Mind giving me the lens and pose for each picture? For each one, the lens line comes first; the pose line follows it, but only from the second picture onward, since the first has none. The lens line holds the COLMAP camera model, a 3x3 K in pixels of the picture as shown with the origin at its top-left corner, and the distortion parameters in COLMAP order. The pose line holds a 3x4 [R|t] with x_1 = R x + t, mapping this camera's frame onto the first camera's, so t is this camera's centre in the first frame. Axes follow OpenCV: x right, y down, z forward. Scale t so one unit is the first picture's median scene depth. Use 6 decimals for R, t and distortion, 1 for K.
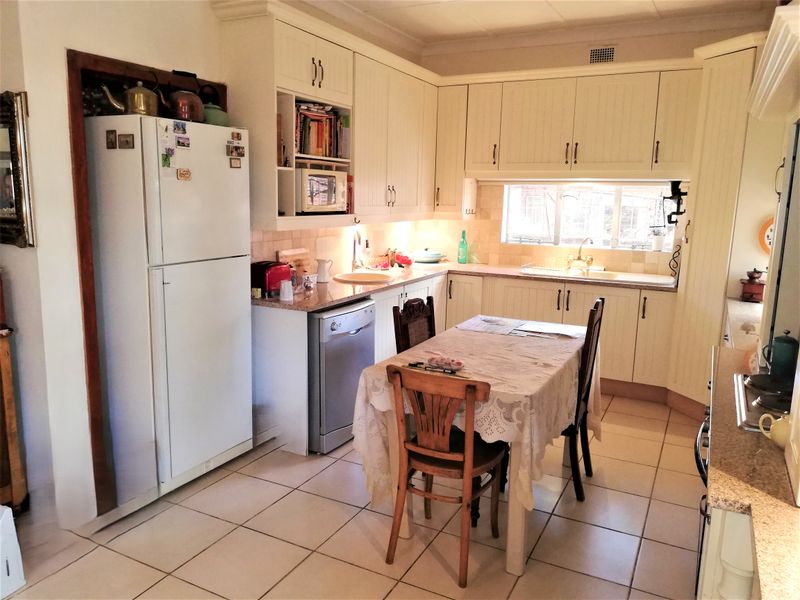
lens RADIAL K [[598.3, 0, 401.8], [0, 598.3, 303.1], [0, 0, 1]] dist [0.026947, -0.044359]
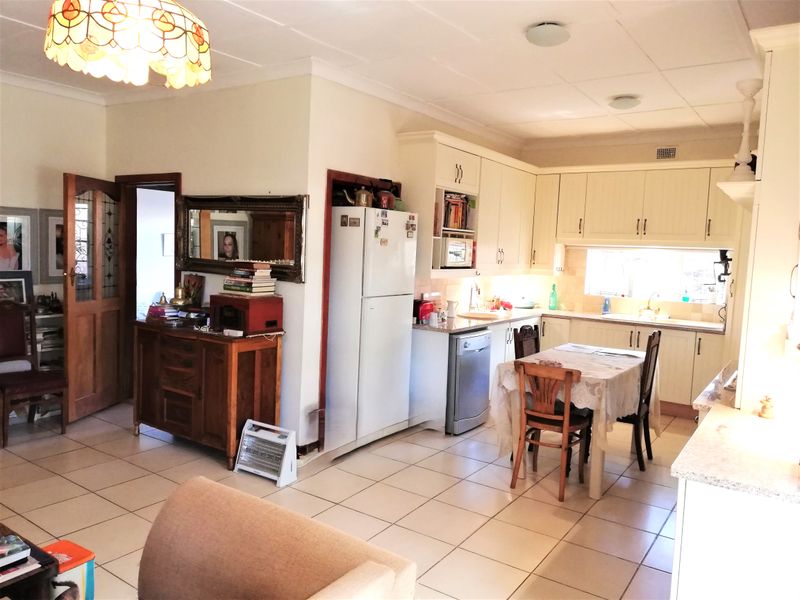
lens RADIAL K [[598.3, 0, 398.1], [0, 598.3, 297.7], [0, 0, 1]] dist [0.026947, -0.044359]
pose [[0.991180, 0.030027, -0.129073, -0.094989], [-0.042922, 0.994229, -0.098320, 0.075648], [0.125375, 0.102993, 0.986749, -0.469581]]
